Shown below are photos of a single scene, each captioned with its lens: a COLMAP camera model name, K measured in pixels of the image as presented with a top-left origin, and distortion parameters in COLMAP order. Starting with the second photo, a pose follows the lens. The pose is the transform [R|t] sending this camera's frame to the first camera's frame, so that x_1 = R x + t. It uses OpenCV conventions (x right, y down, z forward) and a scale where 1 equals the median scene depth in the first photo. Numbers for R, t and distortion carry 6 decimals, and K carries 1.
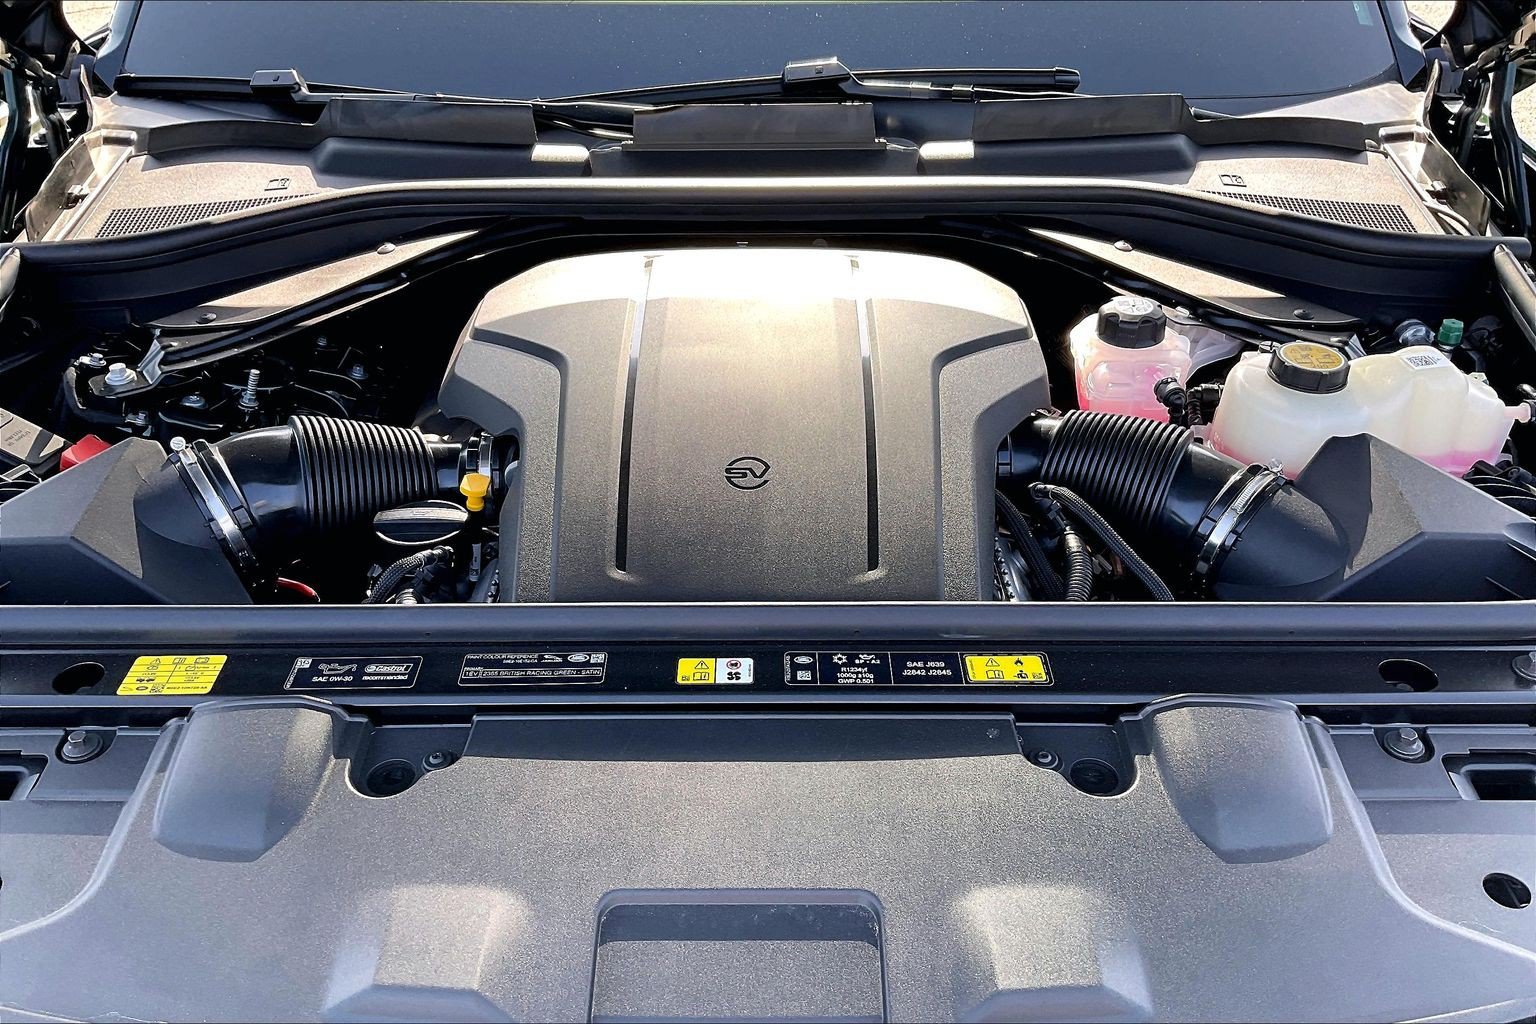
lens RADIAL K [[1268.9, 0, 755.6], [0, 1268.9, 516.6], [0, 0, 1]] dist [0.093812, -0.175128]
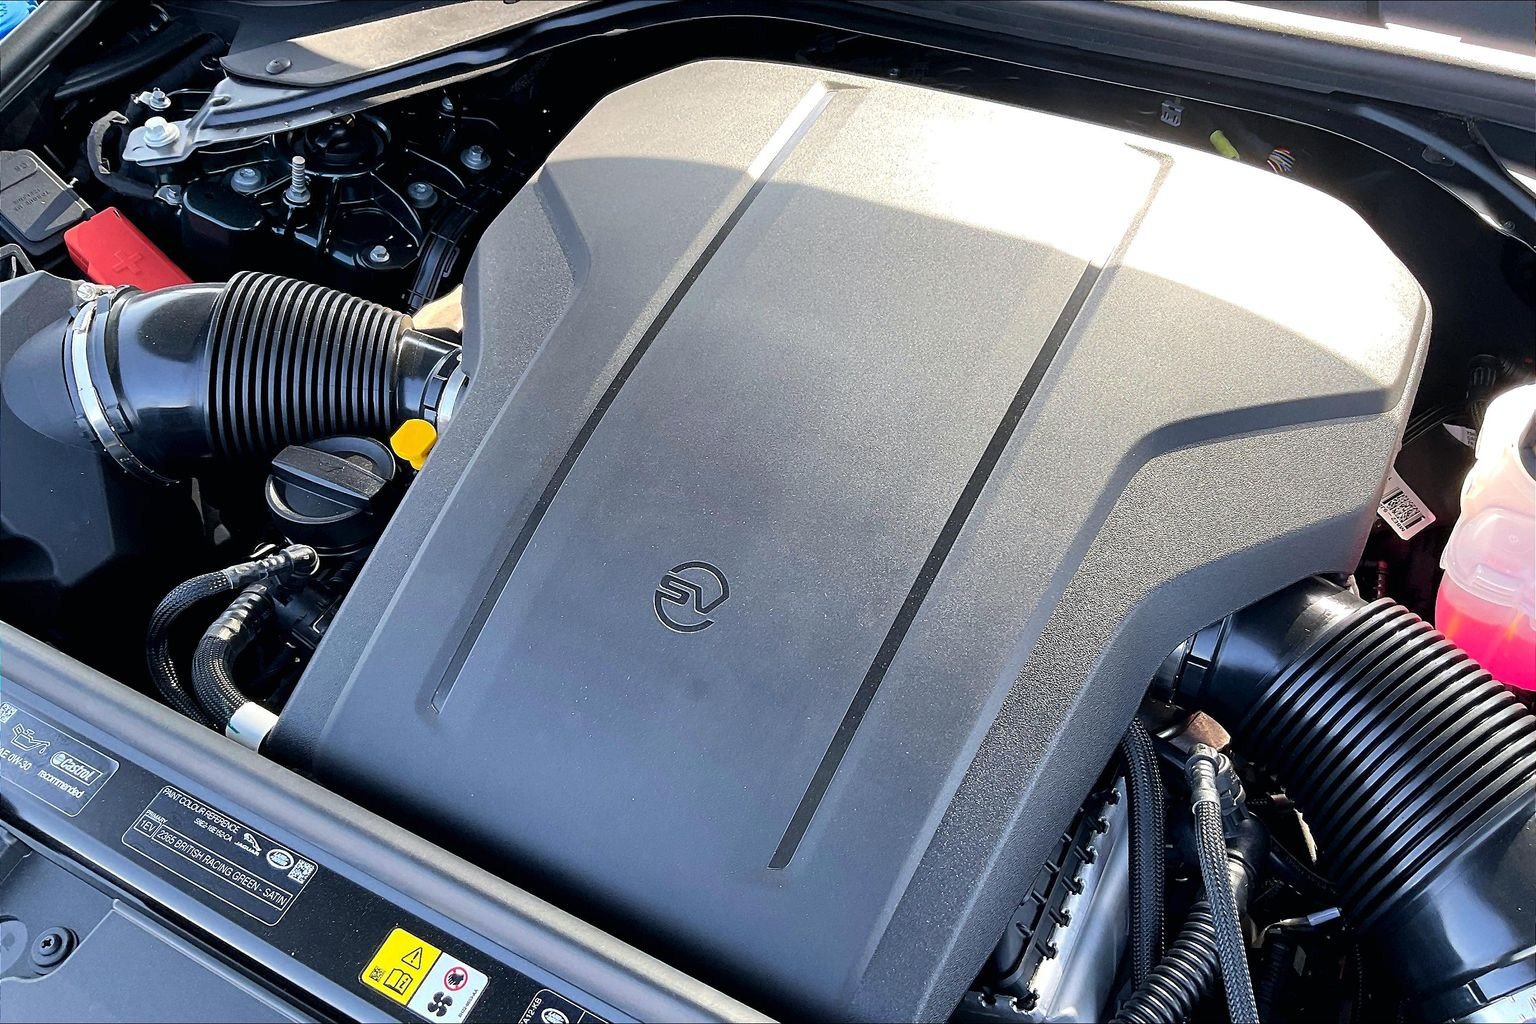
lens RADIAL K [[1268.9, 0, 755.6], [0, 1268.9, 516.6], [0, 0, 1]] dist [0.093812, -0.175128]
pose [[0.882156, 0.314043, -0.350967, 0.192312], [-0.190106, 0.919257, 0.344713, -0.246150], [0.430883, -0.237370, 0.870629, 0.429420]]
